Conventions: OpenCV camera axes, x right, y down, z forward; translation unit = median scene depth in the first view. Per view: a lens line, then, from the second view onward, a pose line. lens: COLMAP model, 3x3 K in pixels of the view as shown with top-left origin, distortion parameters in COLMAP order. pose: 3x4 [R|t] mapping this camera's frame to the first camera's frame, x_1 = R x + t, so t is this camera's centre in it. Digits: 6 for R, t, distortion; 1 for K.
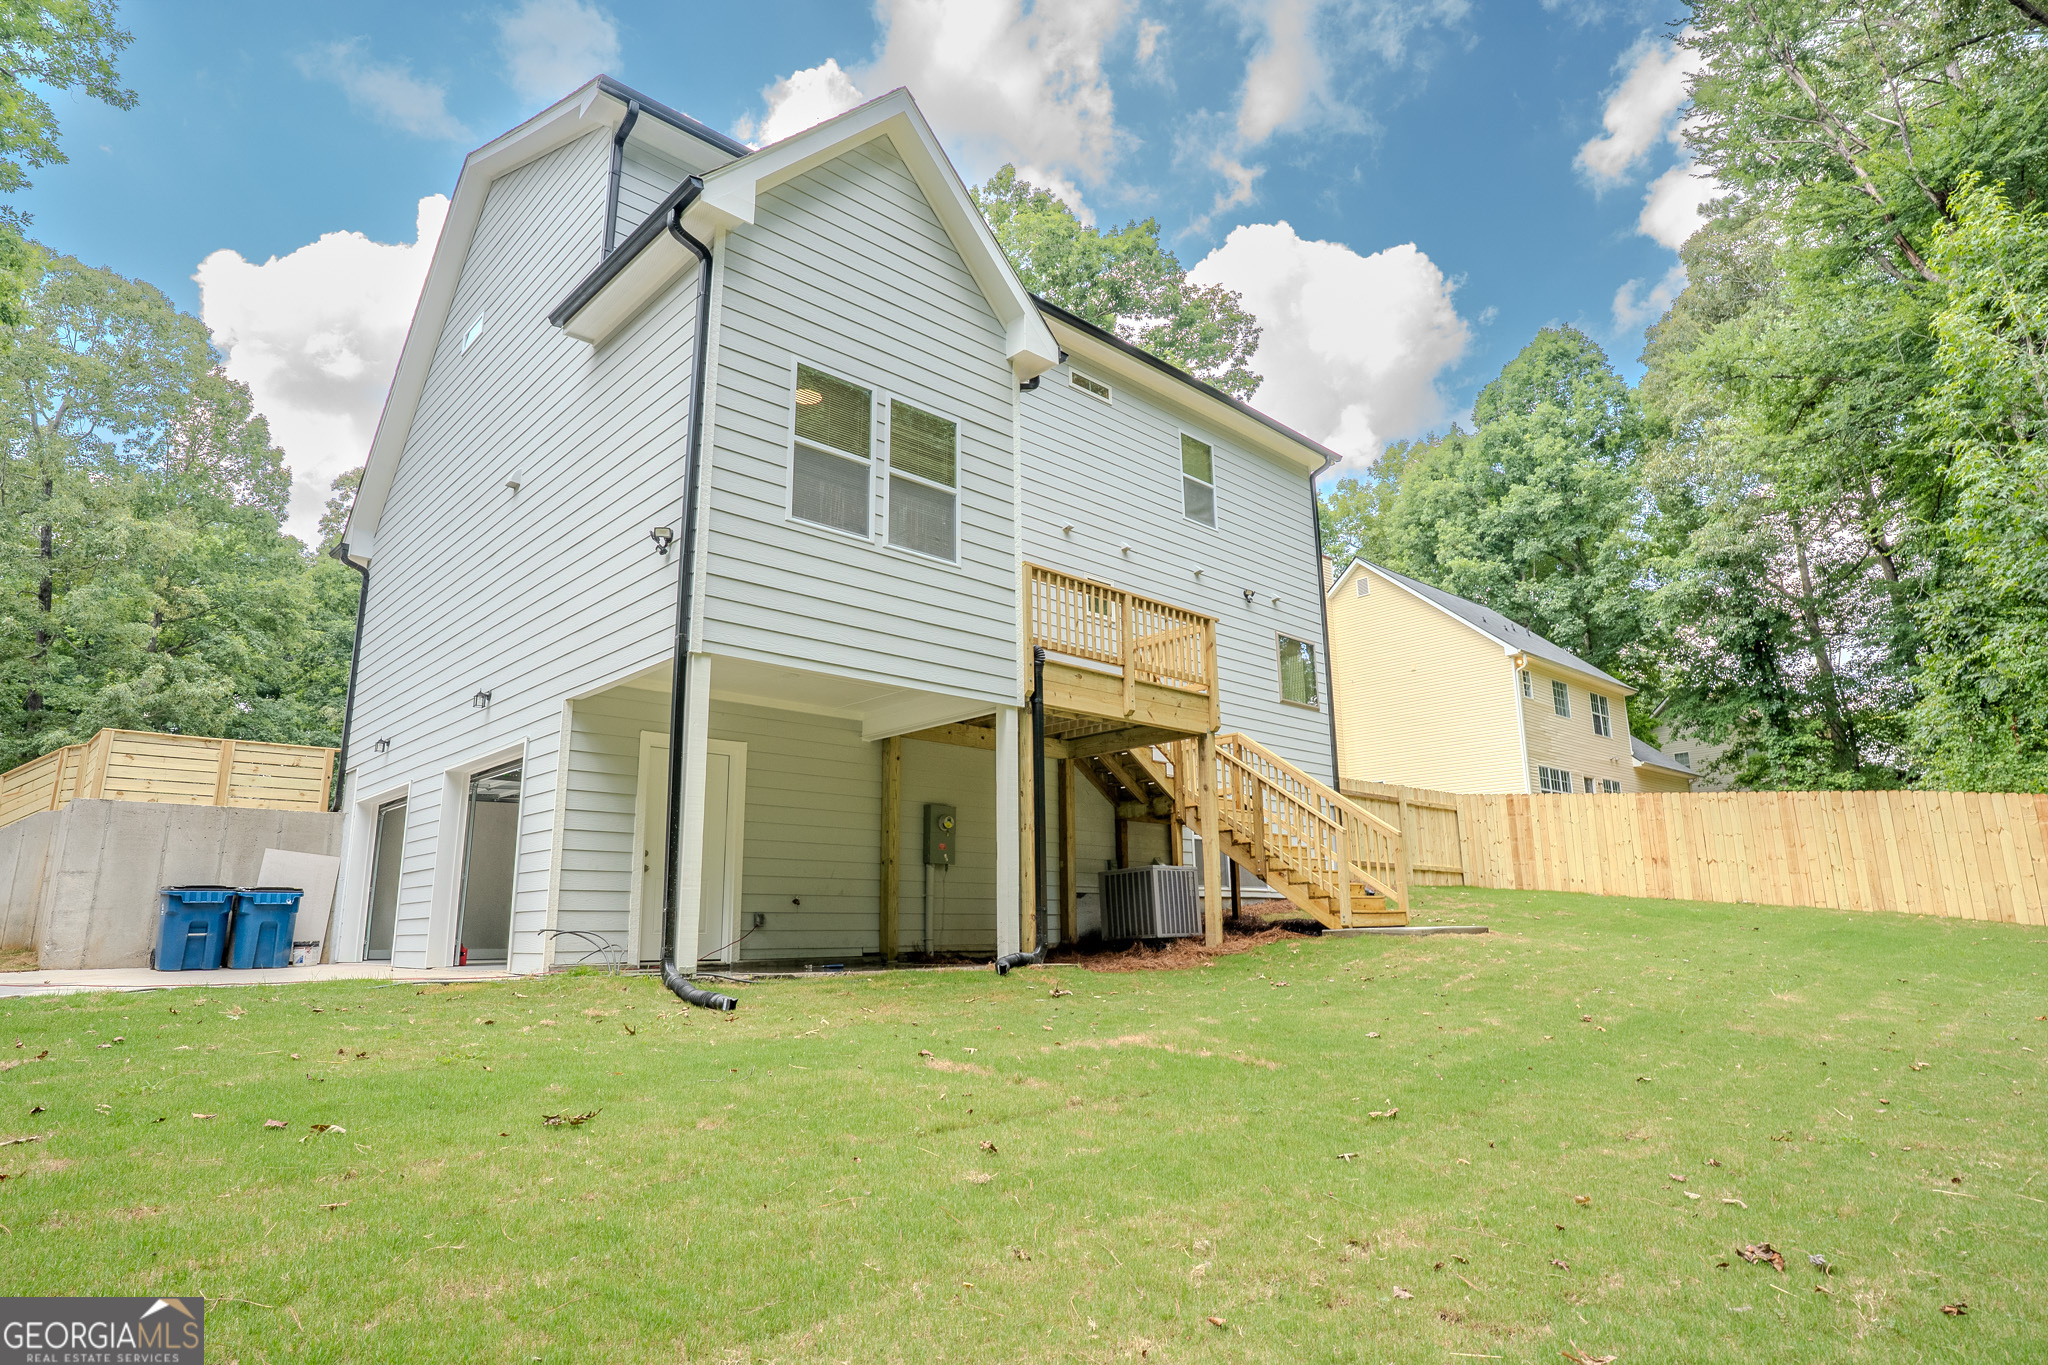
lens RADIAL K [[1112.2, 0, 1024.0], [0, 1112.2, 682.5], [0, 0, 1]] dist [-0.042930, 0.030897]
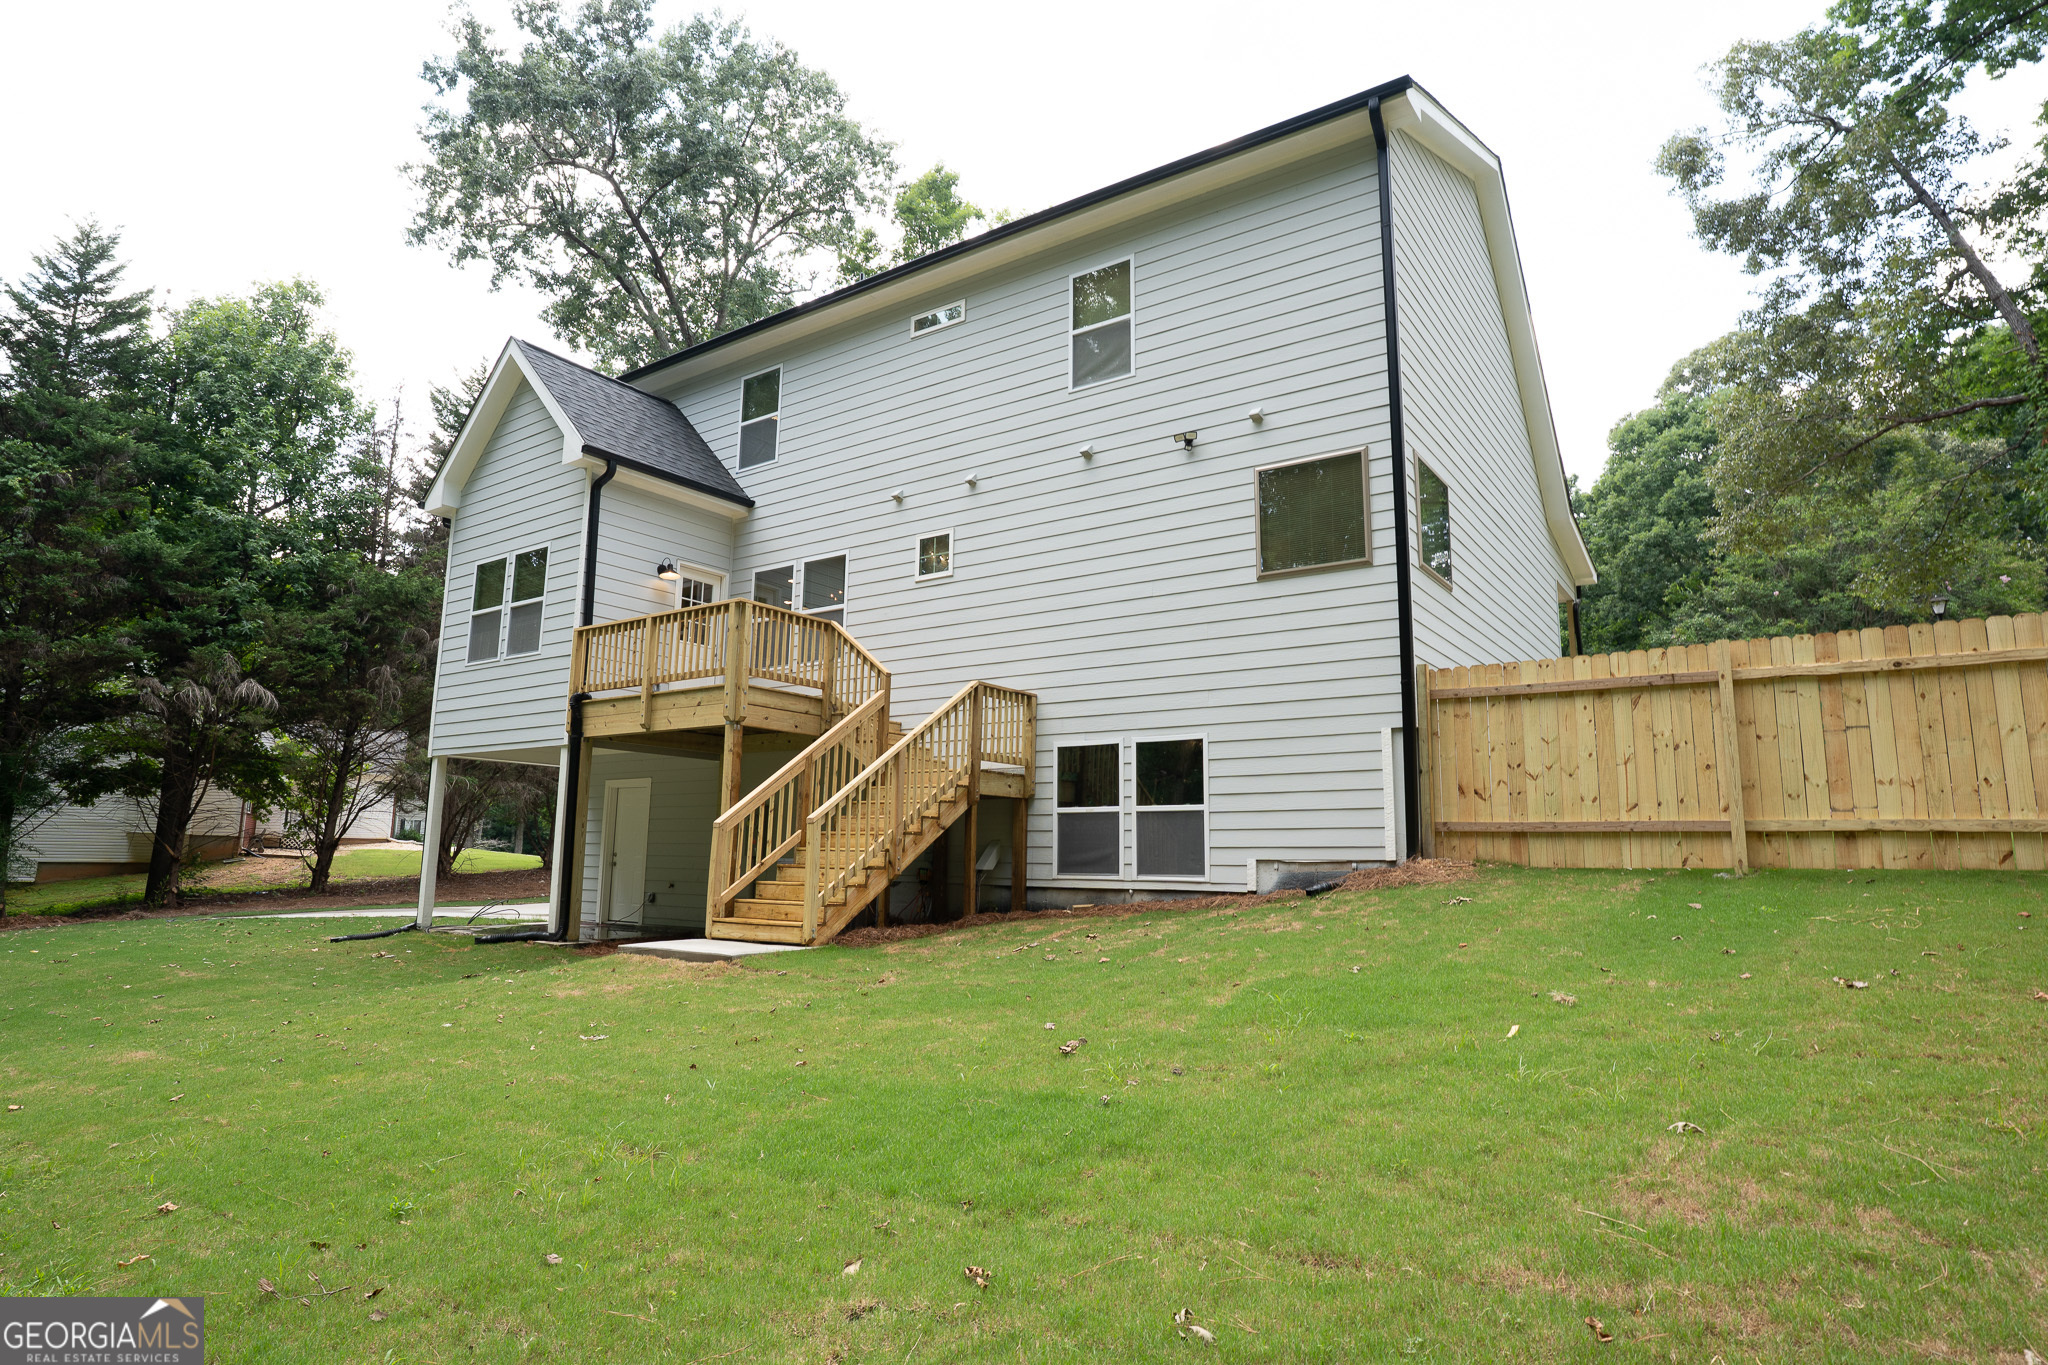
lens RADIAL K [[1112.2, 0, 1024.0], [0, 1112.2, 682.5], [0, 0, 1]] dist [-0.042930, 0.030897]
pose [[0.203217, -0.142772, -0.968669, 1.149025], [0.200390, 0.974436, -0.101583, 0.159205], [0.958408, -0.173469, 0.226632, 1.034394]]
